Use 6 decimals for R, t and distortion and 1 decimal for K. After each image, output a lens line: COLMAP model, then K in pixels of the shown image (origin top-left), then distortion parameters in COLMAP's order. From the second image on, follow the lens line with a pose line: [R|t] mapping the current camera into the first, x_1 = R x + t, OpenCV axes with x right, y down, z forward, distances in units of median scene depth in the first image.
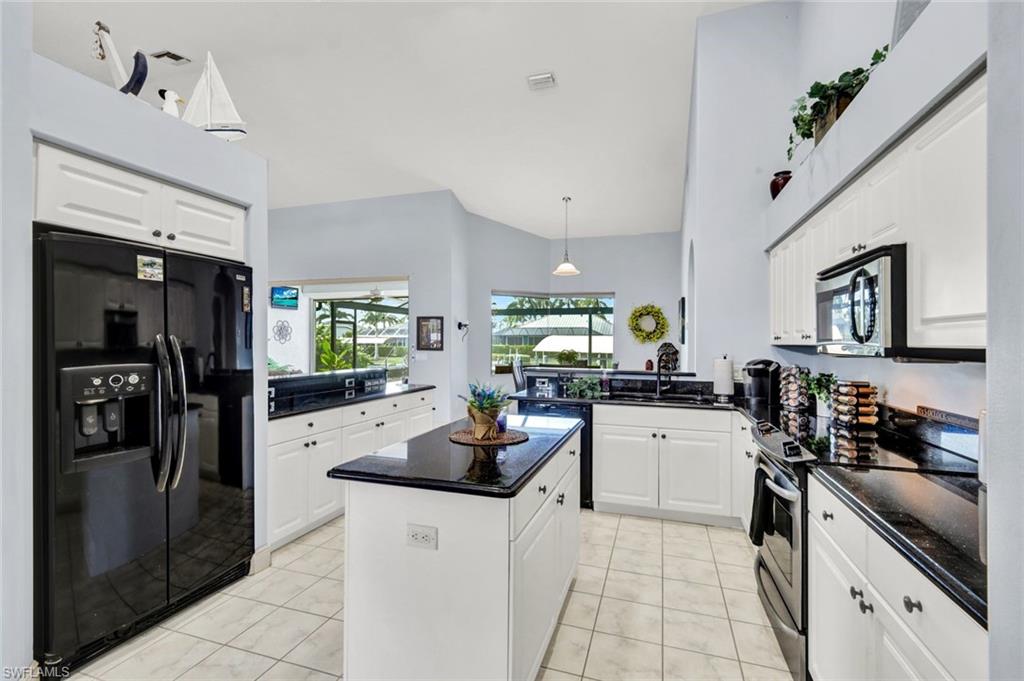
lens RADIAL K [[449.3, 0, 519.0], [0, 449.3, 340.2], [0, 0, 1]] dist [0.000283, 0.000431]
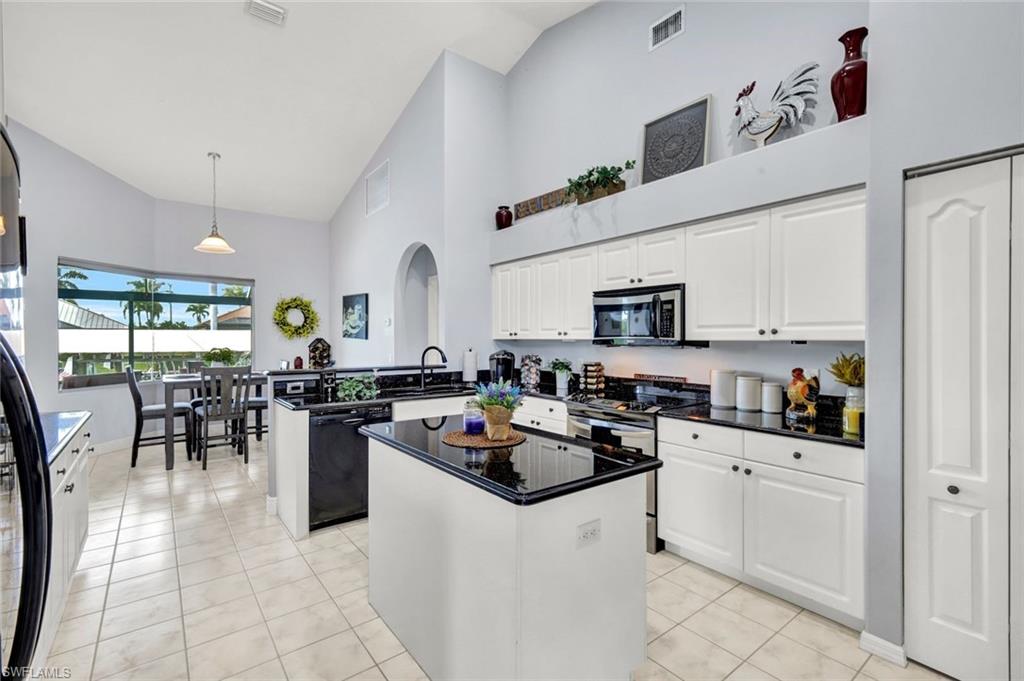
lens RADIAL K [[449.3, 0, 511.7], [0, 449.3, 340.9], [0, 0, 1]] dist [0.000283, 0.000431]
pose [[0.562773, -0.011045, 0.826538, -0.414507], [0.000506, 0.999915, 0.013018, -0.001972], [-0.826611, -0.006908, 0.562731, 0.212428]]
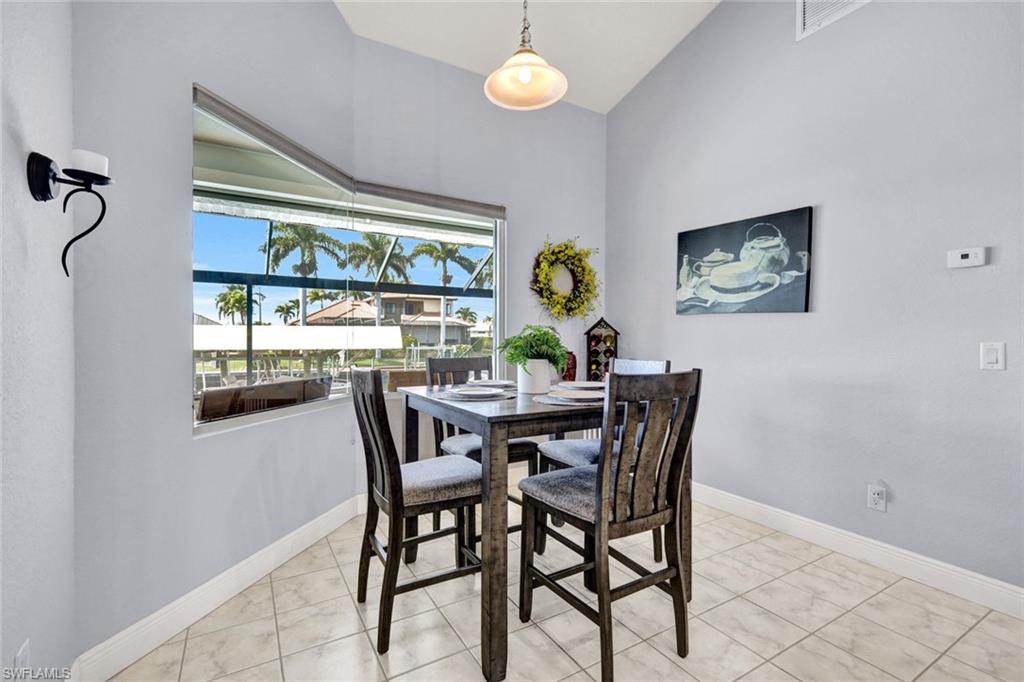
lens RADIAL K [[449.3, 0, 507.9], [0, 449.3, 341.9], [0, 0, 1]] dist [0.000283, 0.000431]
pose [[0.669945, -0.005997, 0.742387, -0.239377], [-0.002076, 0.999948, 0.009951, 0.048926], [-0.742408, -0.008208, 0.669898, 1.301264]]
